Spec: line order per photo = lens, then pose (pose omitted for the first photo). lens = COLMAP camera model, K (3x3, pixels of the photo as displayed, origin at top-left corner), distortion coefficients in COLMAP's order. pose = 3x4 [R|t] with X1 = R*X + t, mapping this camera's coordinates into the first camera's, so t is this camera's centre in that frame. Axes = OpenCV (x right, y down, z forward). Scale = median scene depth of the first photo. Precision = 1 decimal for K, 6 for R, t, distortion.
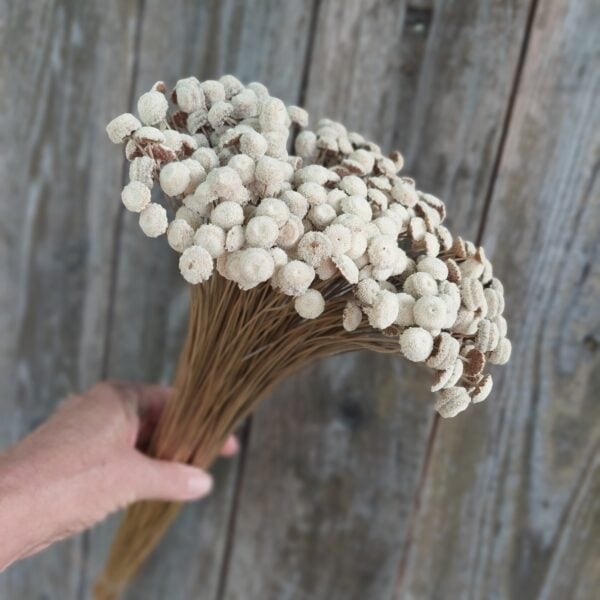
lens RADIAL K [[597.9, 0, 304.0], [0, 597.9, 296.4], [0, 0, 1]] dist [-0.029588, 0.000000]
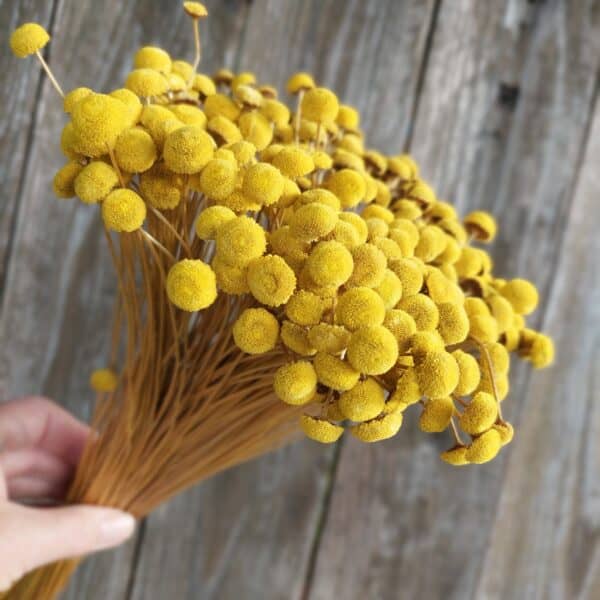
lens RADIAL K [[597.9, 0, 290.8], [0, 597.9, 286.9], [0, 0, 1]] dist [-0.029588, 0.000000]
pose [[0.920967, 0.004923, 0.389610, -0.598804], [0.025230, 0.997068, -0.072240, -0.003084], [-0.388823, 0.076360, 0.918143, 0.086259]]
